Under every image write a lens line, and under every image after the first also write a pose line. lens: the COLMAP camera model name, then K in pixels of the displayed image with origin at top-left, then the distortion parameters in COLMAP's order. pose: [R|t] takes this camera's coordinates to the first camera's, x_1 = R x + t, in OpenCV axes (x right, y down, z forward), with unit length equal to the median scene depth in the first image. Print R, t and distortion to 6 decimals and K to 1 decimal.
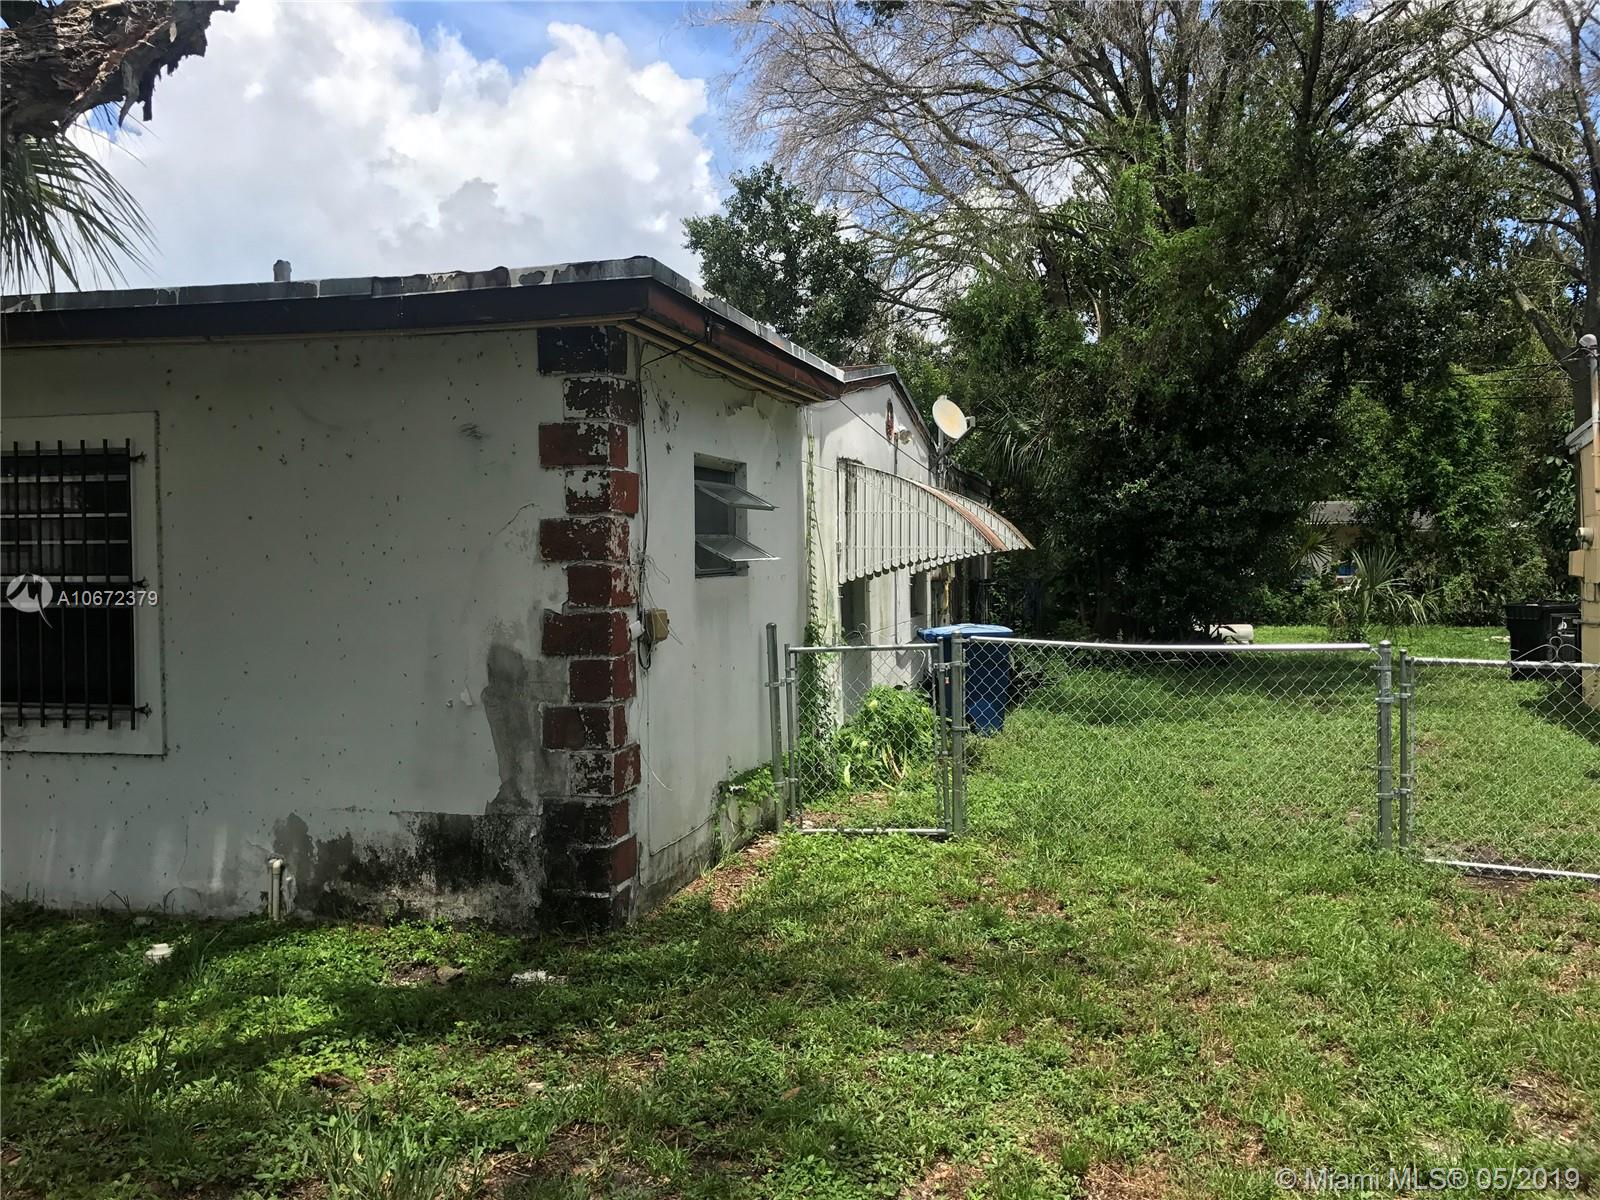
lens RADIAL K [[1323.0, 0, 822.0], [0, 1323.0, 551.7], [0, 0, 1]] dist [0.021300, -0.059325]
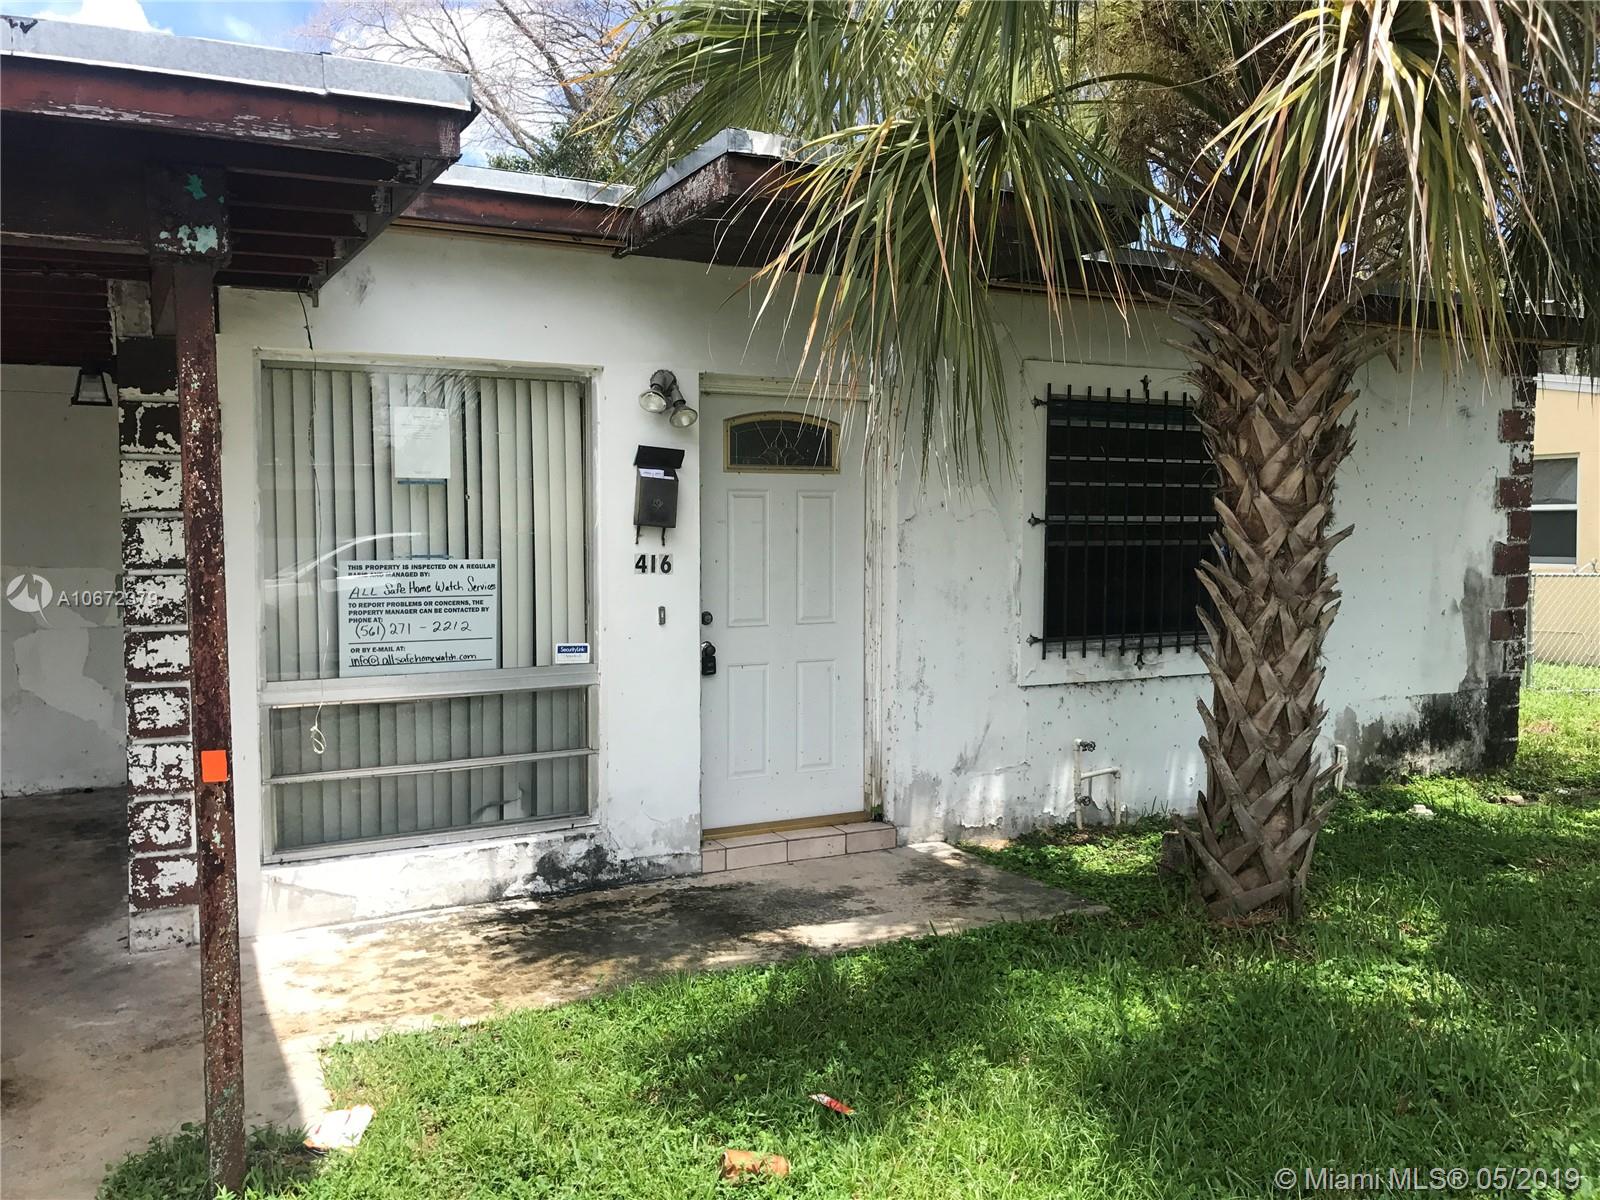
lens RADIAL K [[1323.0, 0, 788.3], [0, 1323.0, 564.2], [0, 0, 1]] dist [0.021300, -0.059325]
pose [[0.771115, -0.013512, 0.636552, -1.655164], [-0.007896, 0.999495, 0.030781, 0.029680], [-0.636647, -0.028761, 0.770619, 0.388281]]
